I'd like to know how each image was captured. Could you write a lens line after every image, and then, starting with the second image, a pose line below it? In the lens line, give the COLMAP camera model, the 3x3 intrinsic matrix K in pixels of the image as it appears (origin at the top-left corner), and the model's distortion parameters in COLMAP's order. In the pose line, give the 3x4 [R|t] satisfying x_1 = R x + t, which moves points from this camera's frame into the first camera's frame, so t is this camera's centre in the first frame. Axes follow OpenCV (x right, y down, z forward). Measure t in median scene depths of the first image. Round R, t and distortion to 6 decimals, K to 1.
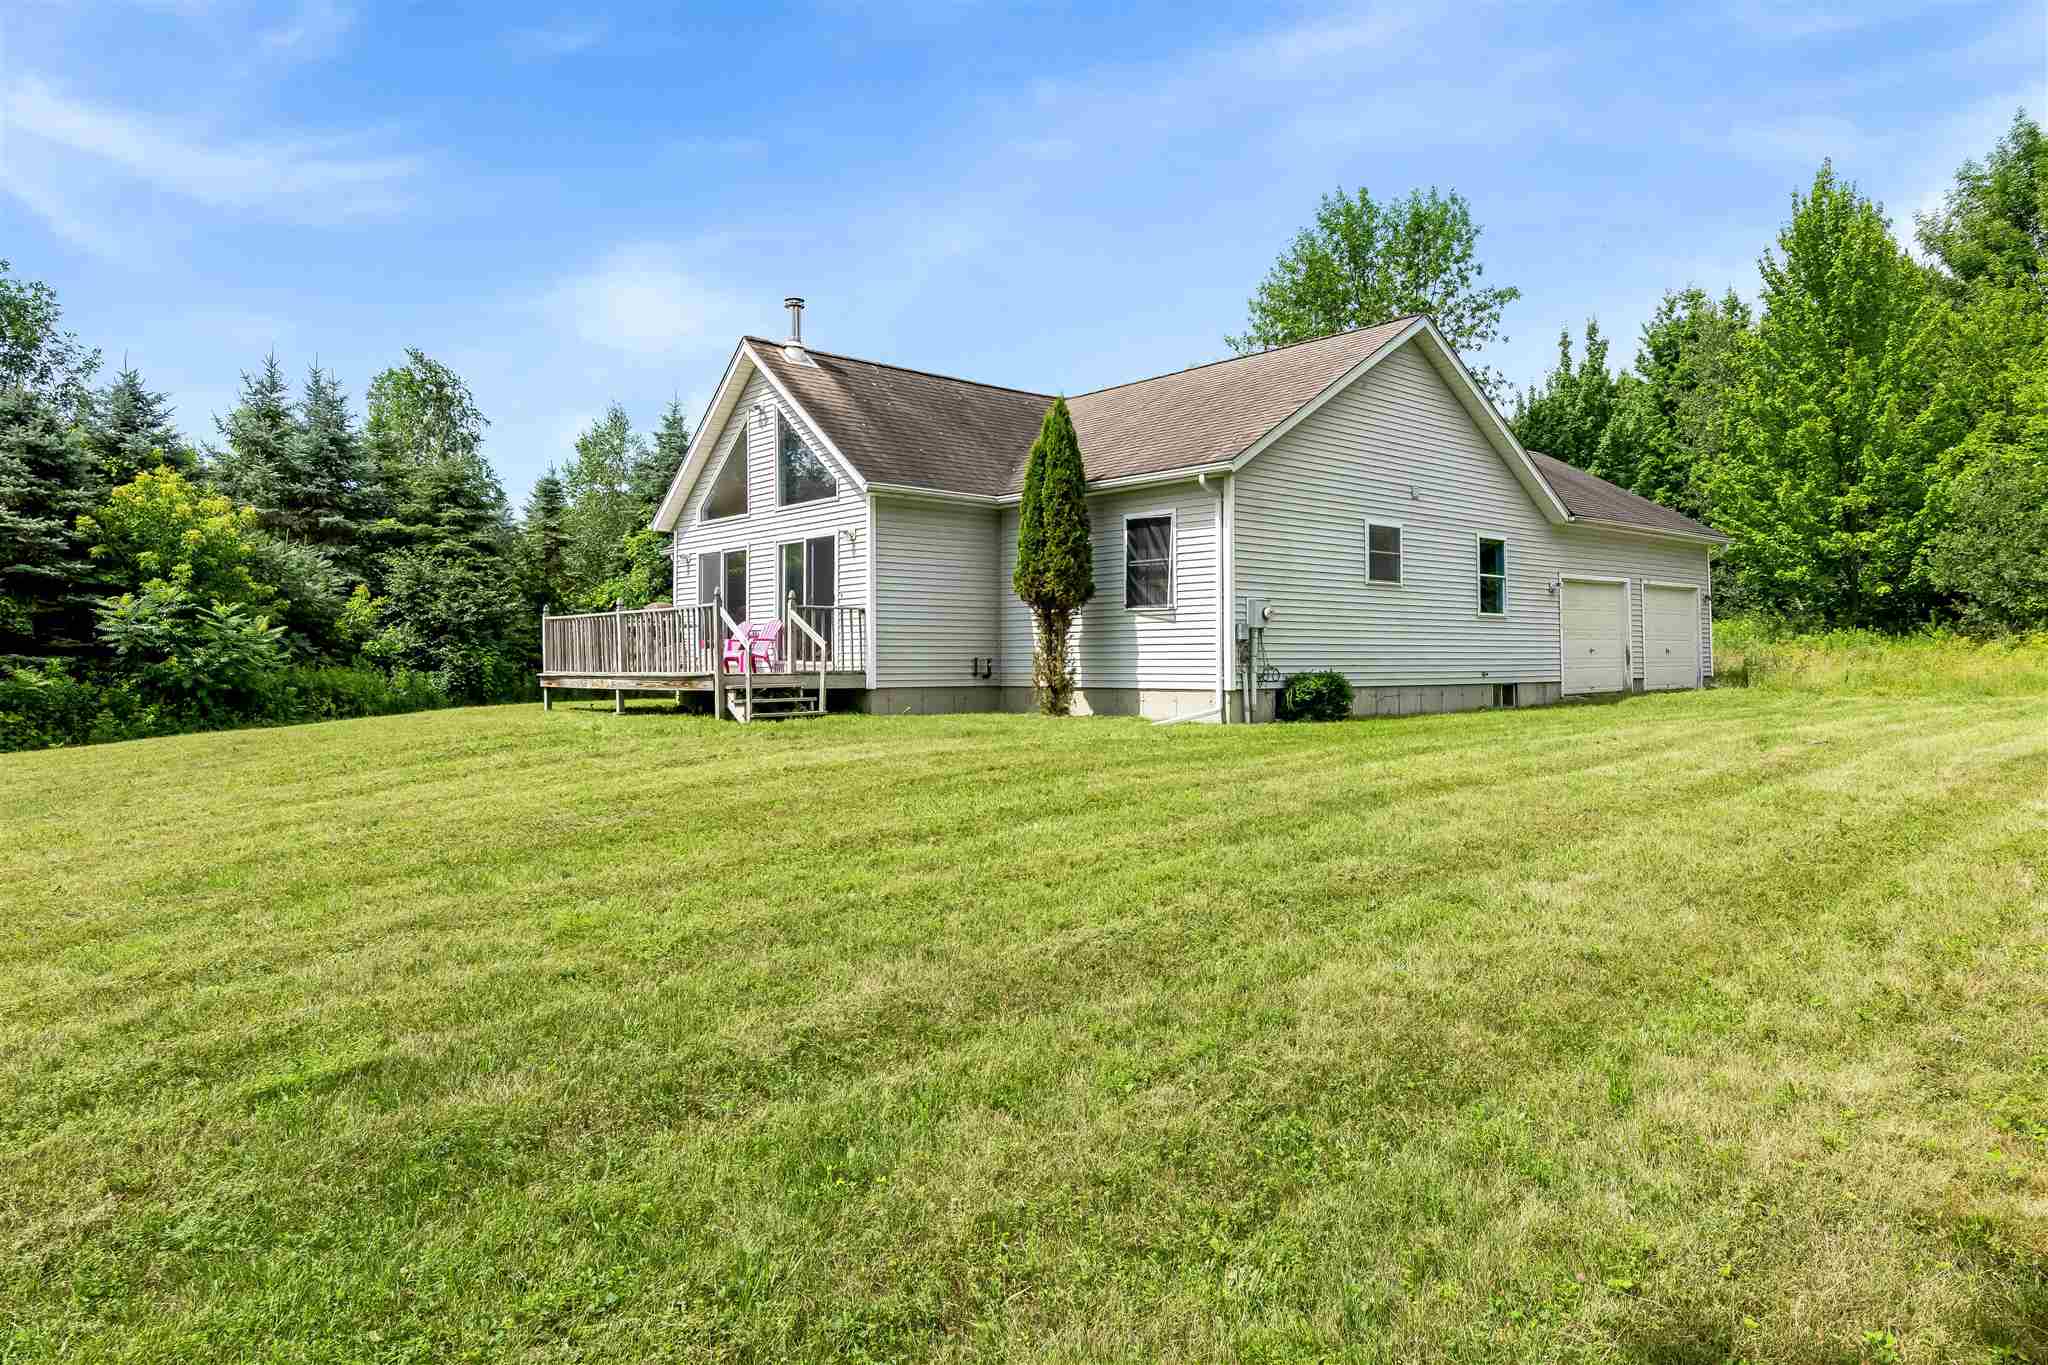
lens RADIAL K [[1247.7, 0, 1022.5], [0, 1247.7, 661.1], [0, 0, 1]] dist [0.000663, -0.000725]
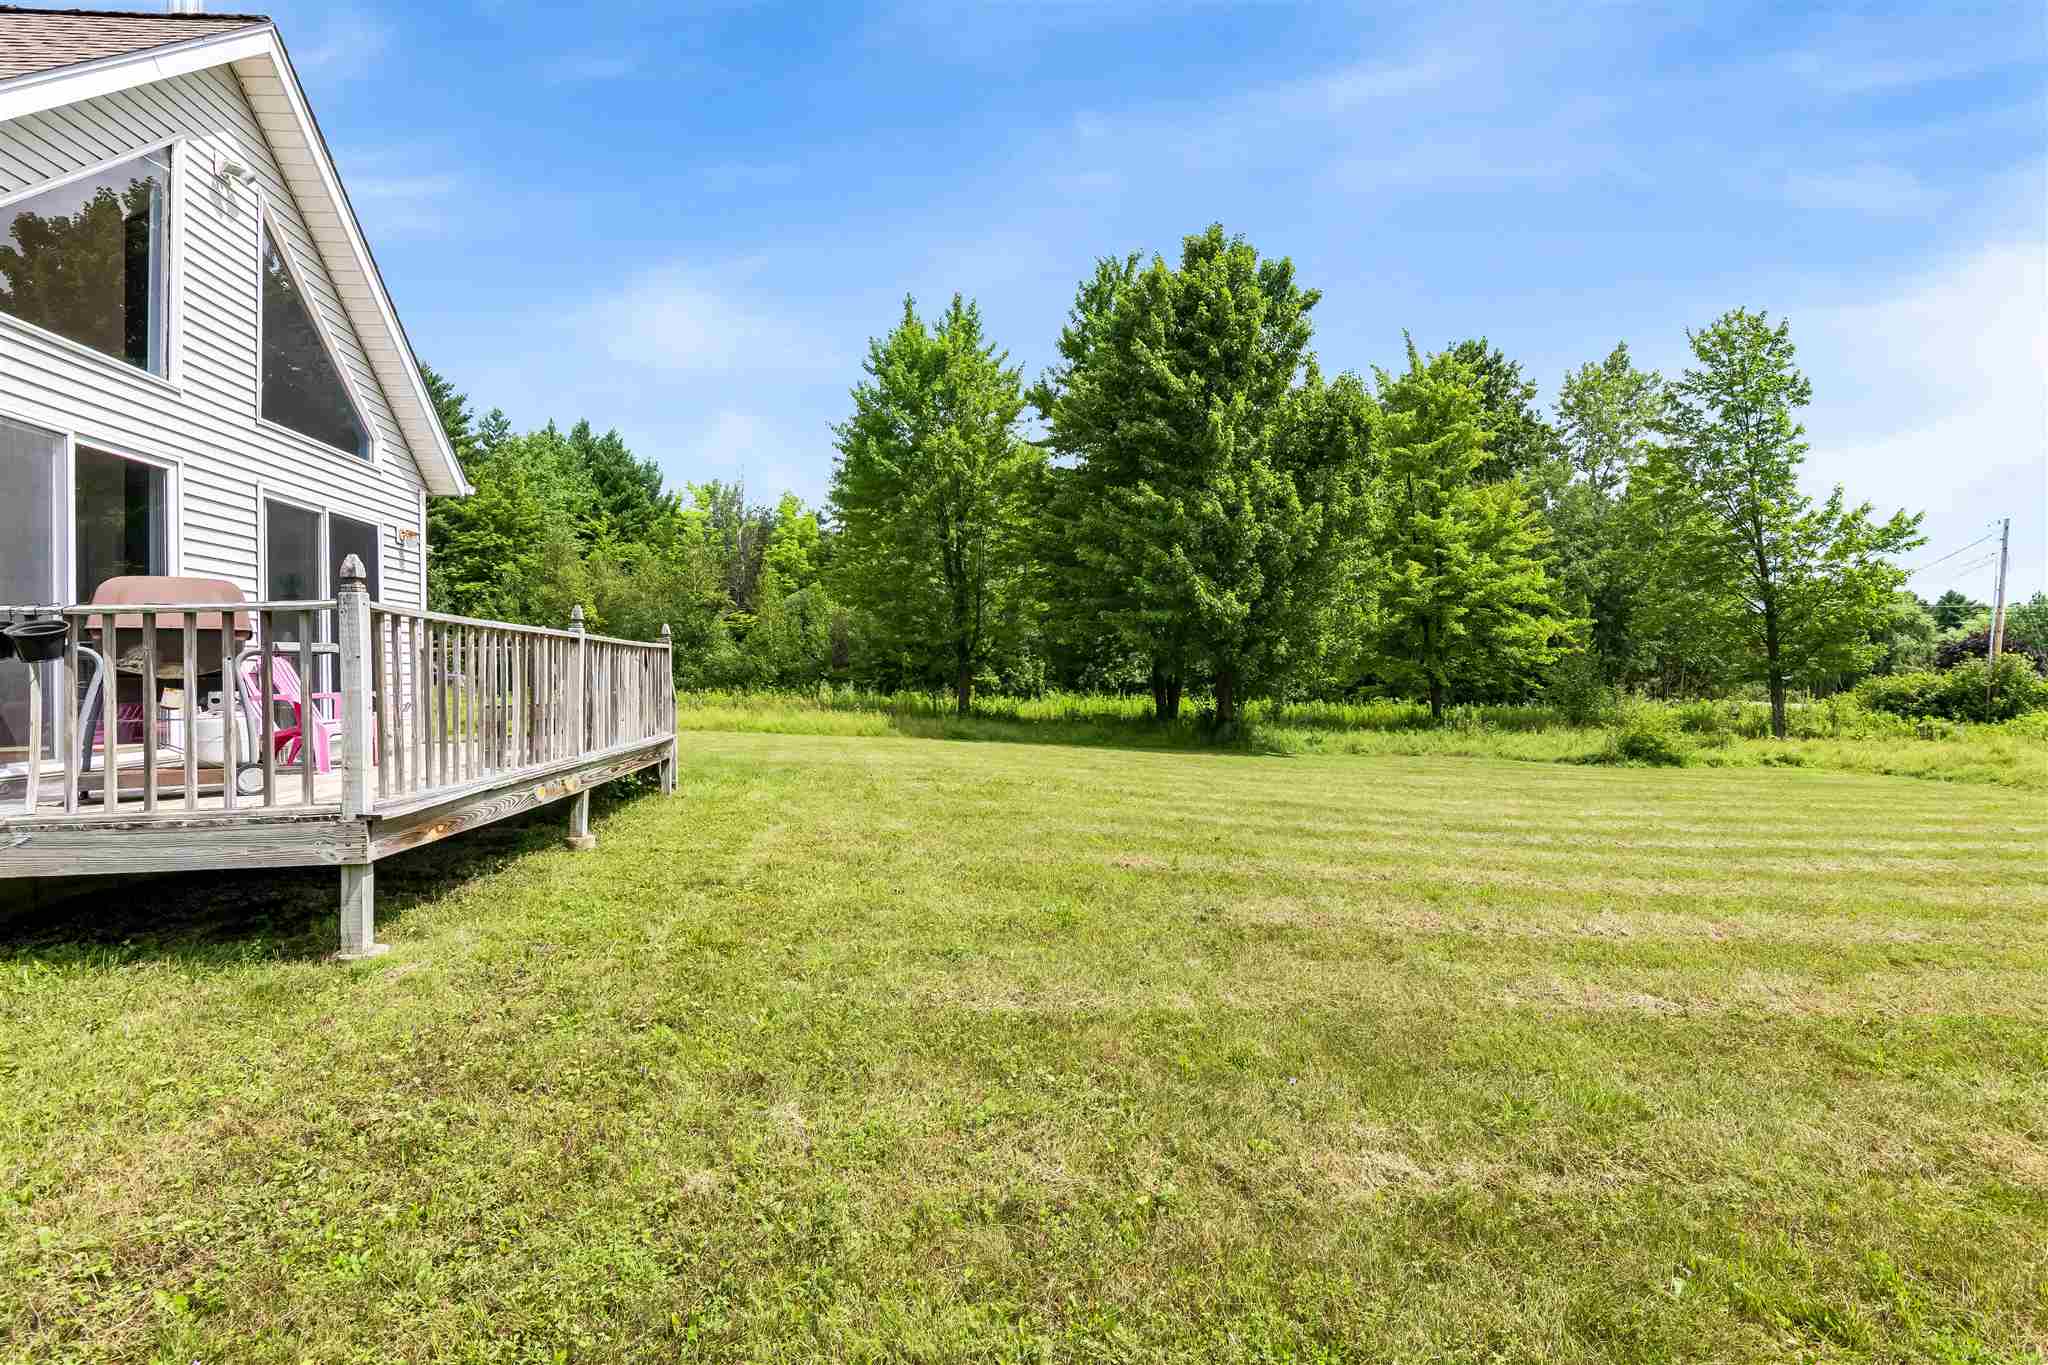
lens RADIAL K [[998.0, 0, 1020.4], [0, 998.0, 662.0], [0, 0, 1]] dist [-0.002253, -0.001885]
pose [[-0.818768, 0.032967, 0.573177, -0.640108], [0.027348, 0.999456, -0.018419, -0.014731], [-0.573473, 0.000594, -0.819224, 1.133135]]
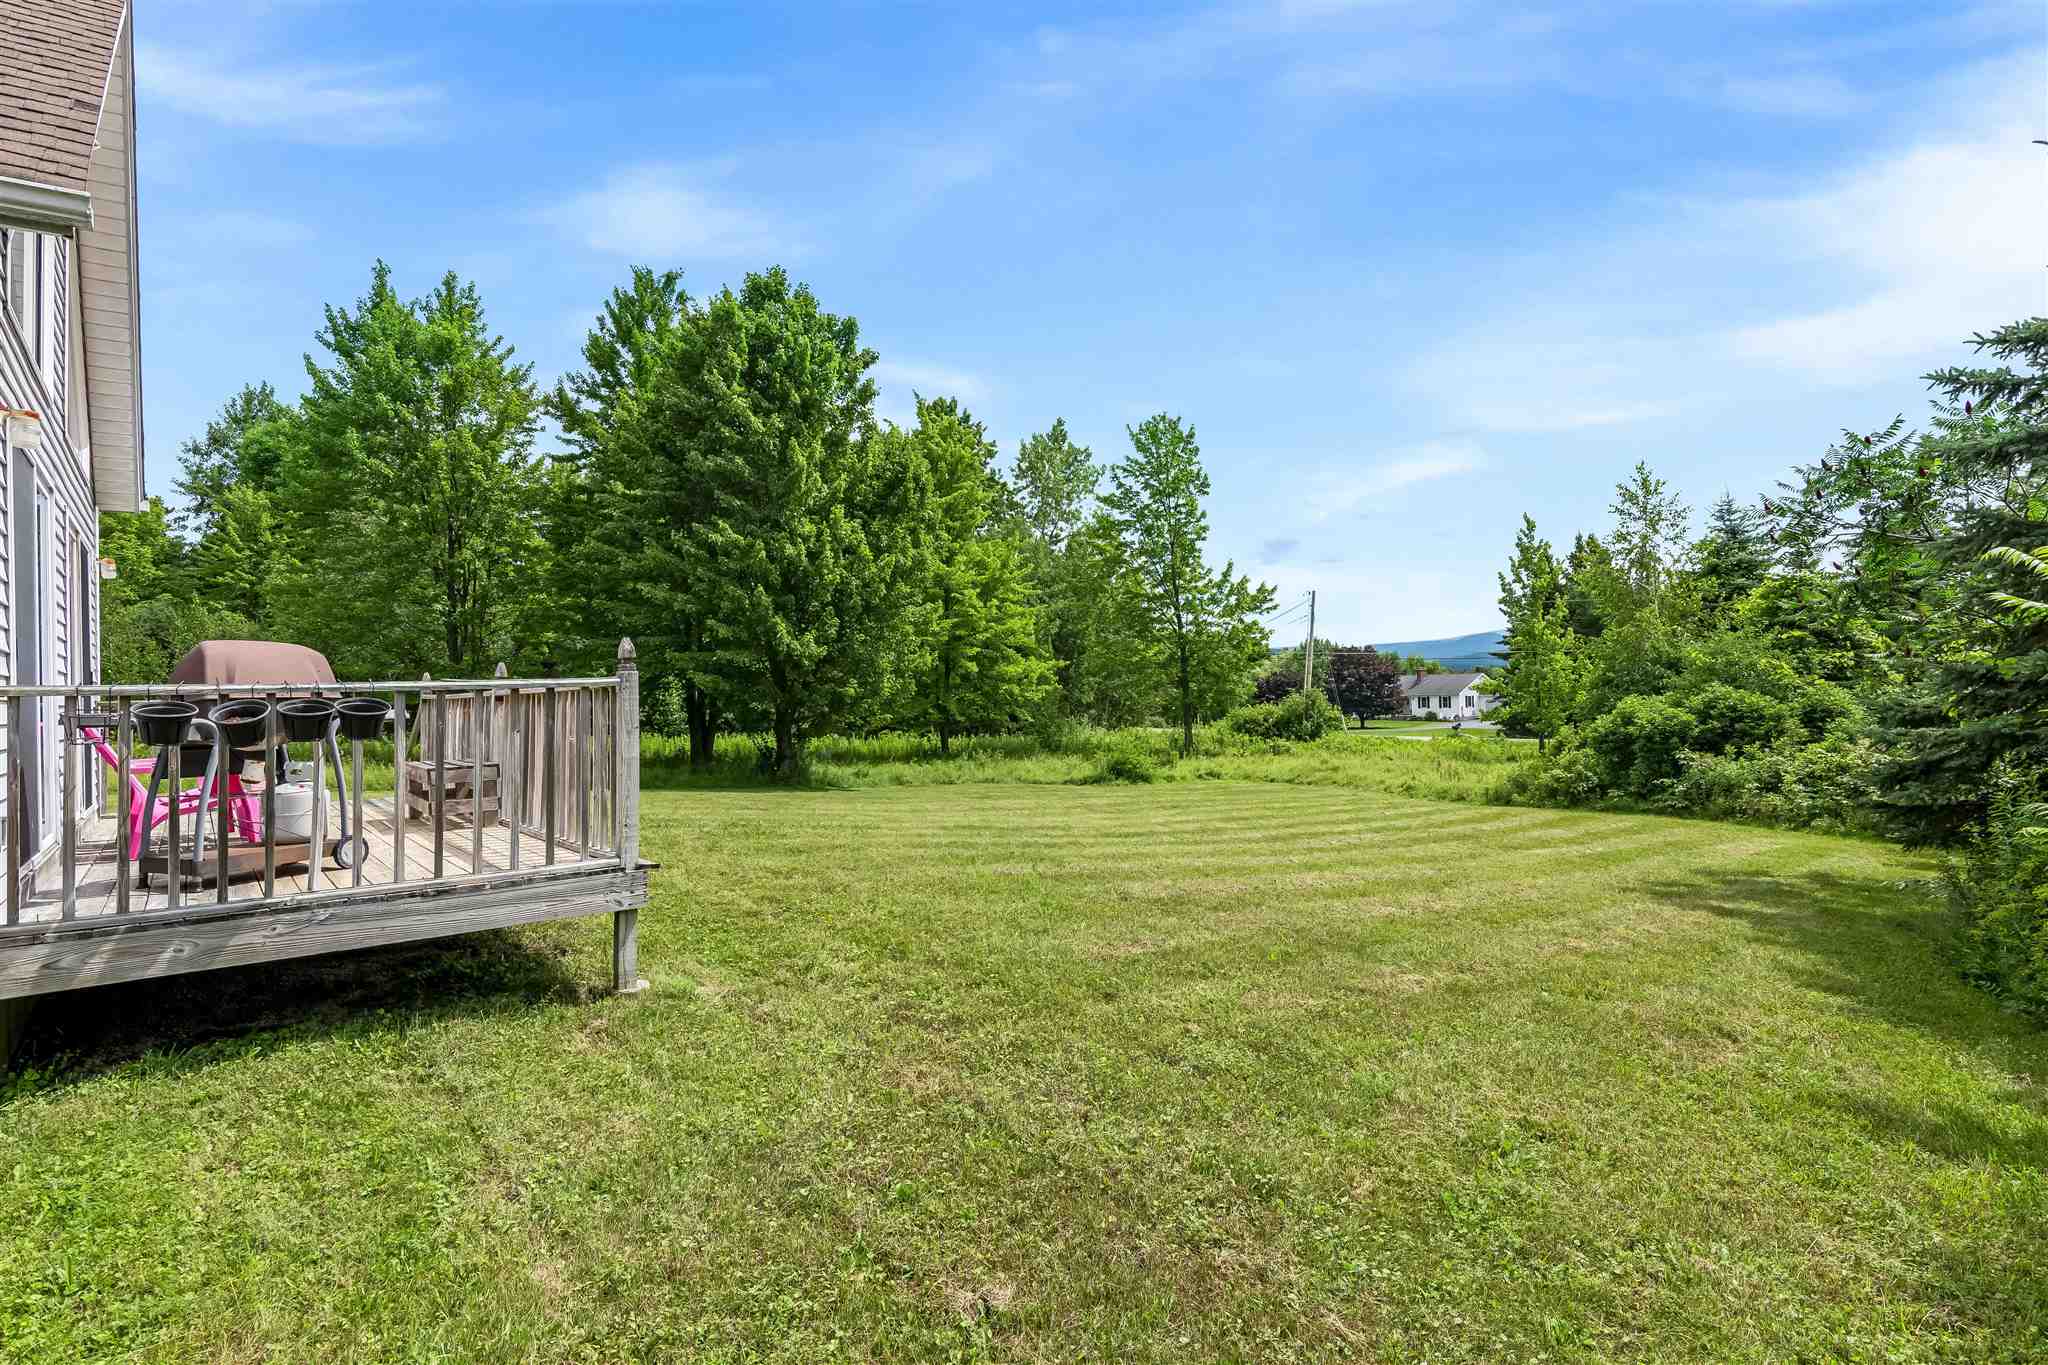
lens RADIAL K [[1061.1, 0, 1024.0], [0, 1061.1, 682.5], [0, 0, 1]] dist [-0.002179, -0.000382]
pose [[-0.997561, 0.034819, 0.060493, -0.531227], [0.034207, 0.999353, -0.011122, -0.026193], [-0.060841, -0.009025, -0.998107, 1.268684]]
